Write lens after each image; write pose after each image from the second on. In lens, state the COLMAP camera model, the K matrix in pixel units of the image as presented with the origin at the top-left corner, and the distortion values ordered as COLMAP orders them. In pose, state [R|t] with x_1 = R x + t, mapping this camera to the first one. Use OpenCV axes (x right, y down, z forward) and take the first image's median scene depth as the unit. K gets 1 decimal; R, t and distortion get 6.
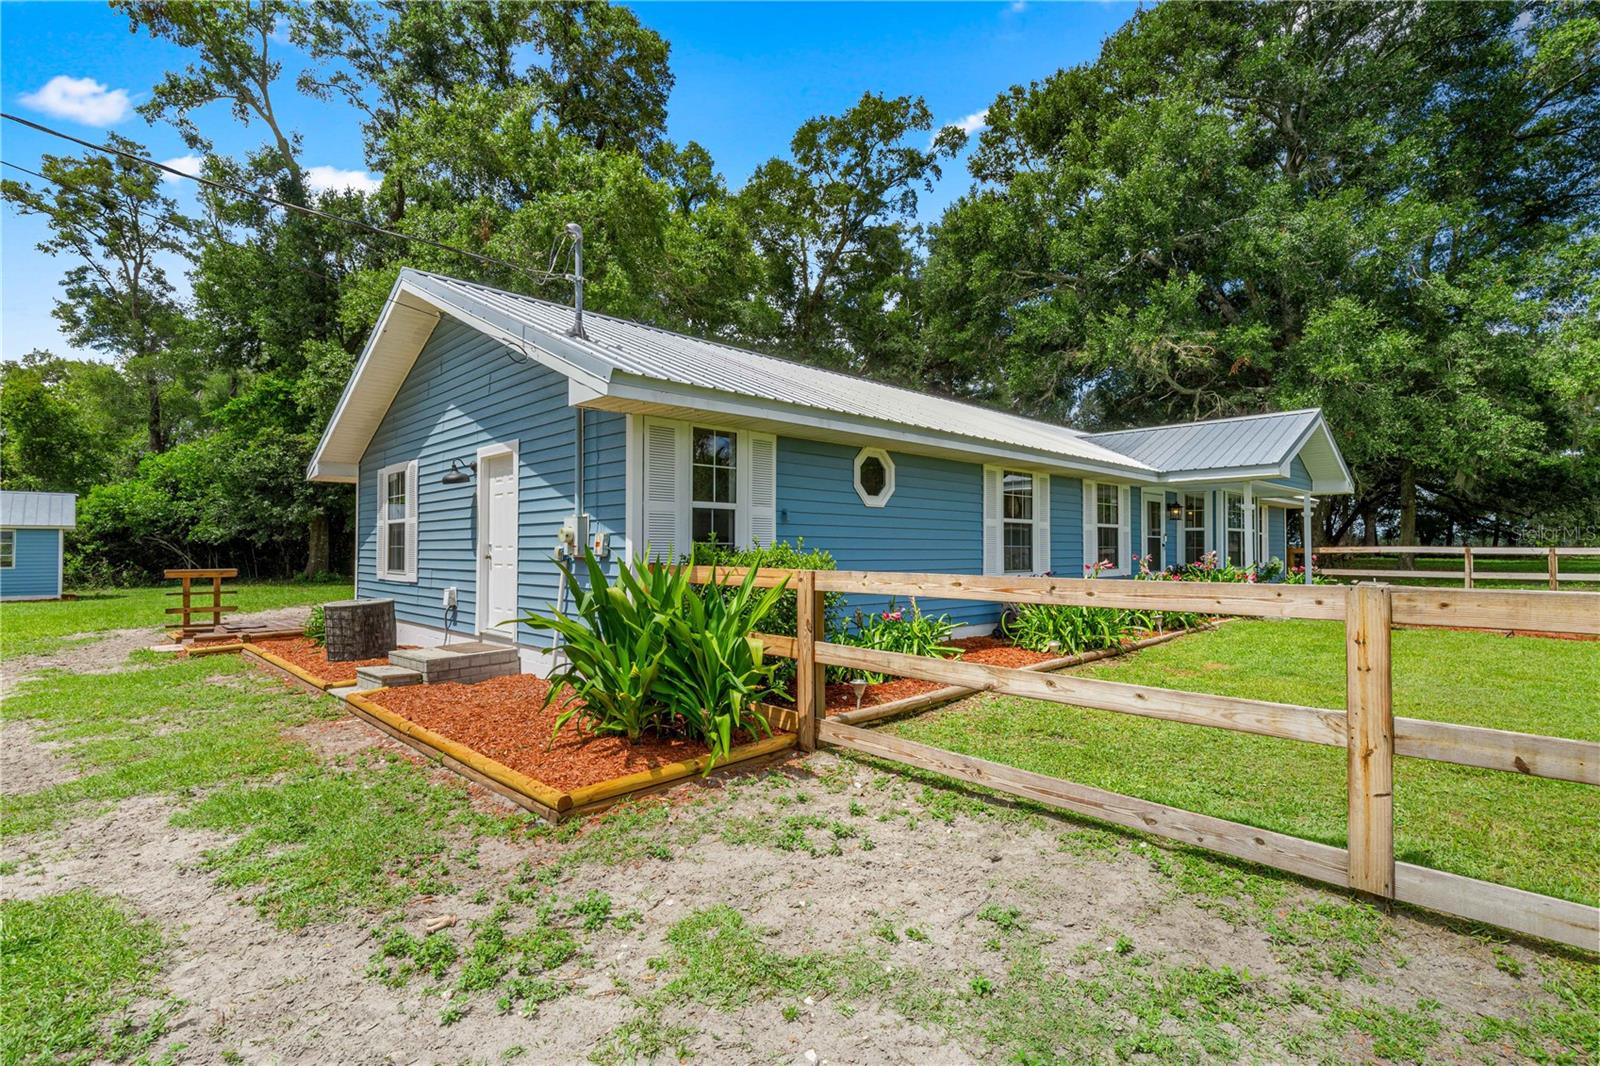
lens RADIAL K [[755.5, 0, 796.7], [0, 755.5, 540.5], [0, 0, 1]] dist [0.004230, -0.000676]
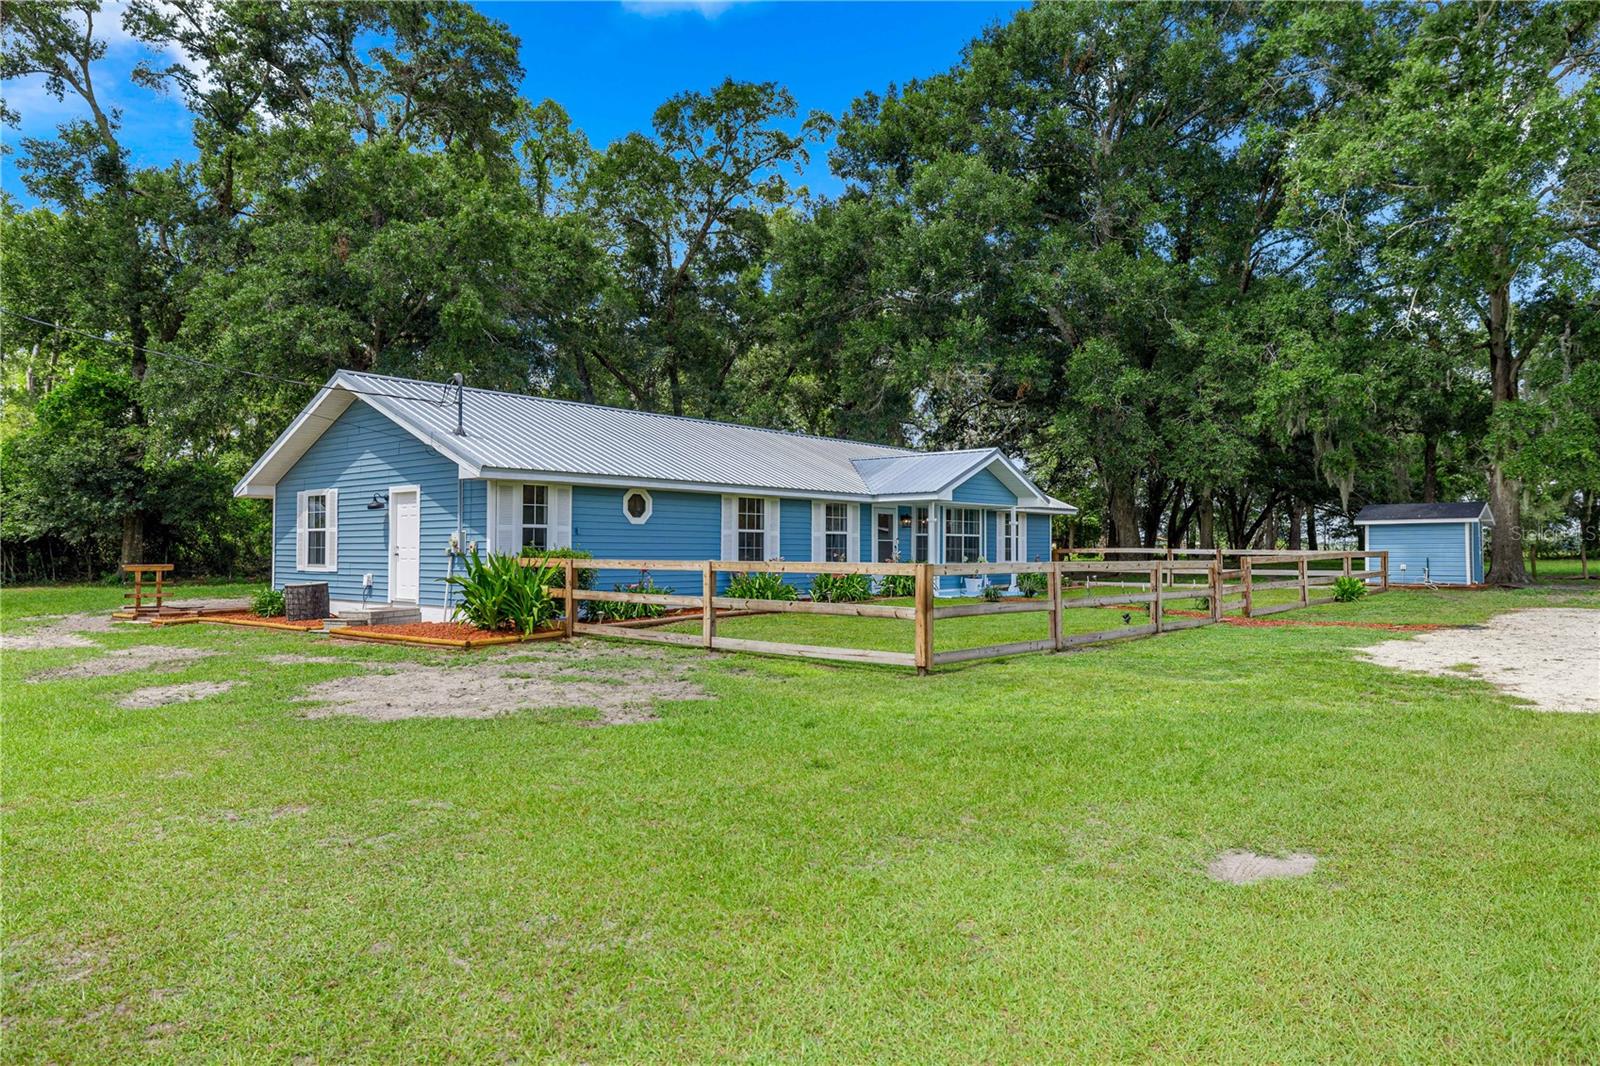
lens RADIAL K [[1010.3, 0, 805.4], [0, 1010.3, 531.7], [0, 0, 1]] dist [-0.008583, 0.010800]
pose [[0.994435, 0.002537, 0.105320, 0.151857], [-0.002082, 0.999988, -0.004426, -0.012014], [-0.105330, 0.004182, 0.994429, -0.805601]]
